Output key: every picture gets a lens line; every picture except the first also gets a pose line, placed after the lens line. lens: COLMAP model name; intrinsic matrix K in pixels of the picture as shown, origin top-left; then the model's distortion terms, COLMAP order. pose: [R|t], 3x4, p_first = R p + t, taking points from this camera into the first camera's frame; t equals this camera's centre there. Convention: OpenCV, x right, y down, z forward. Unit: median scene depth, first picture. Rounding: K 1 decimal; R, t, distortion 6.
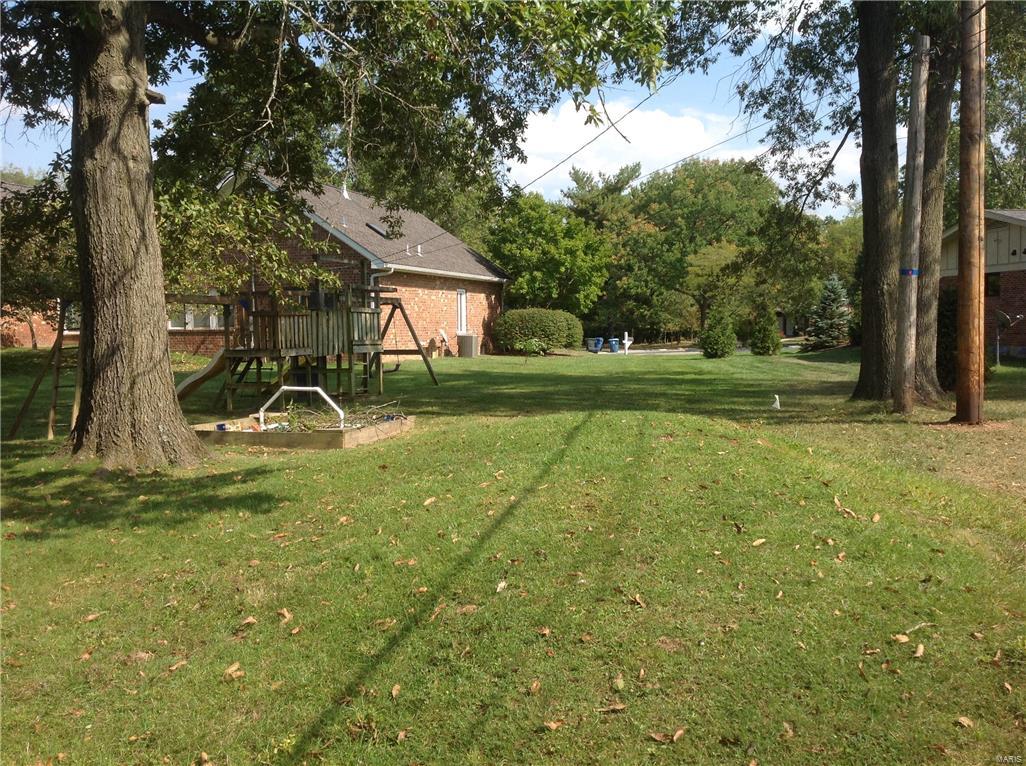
lens RADIAL K [[968.5, 0, 513.0], [0, 968.5, 383.0], [0, 0, 1]] dist [0.107758, -0.205560]
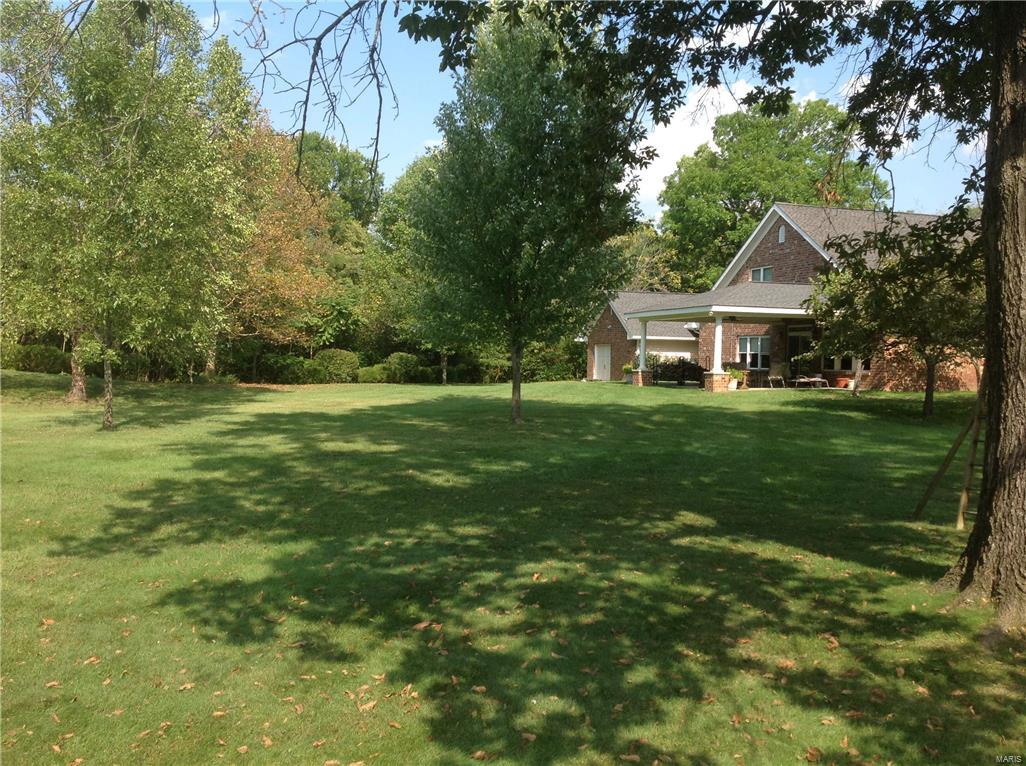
lens RADIAL K [[968.5, 0, 513.0], [0, 968.5, 383.0], [0, 0, 1]] dist [0.107758, -0.205560]
pose [[0.610066, 0.044123, -0.791121, -0.091720], [-0.066410, 0.997783, 0.004438, -0.058041], [0.789563, 0.049831, 0.611643, 0.307505]]
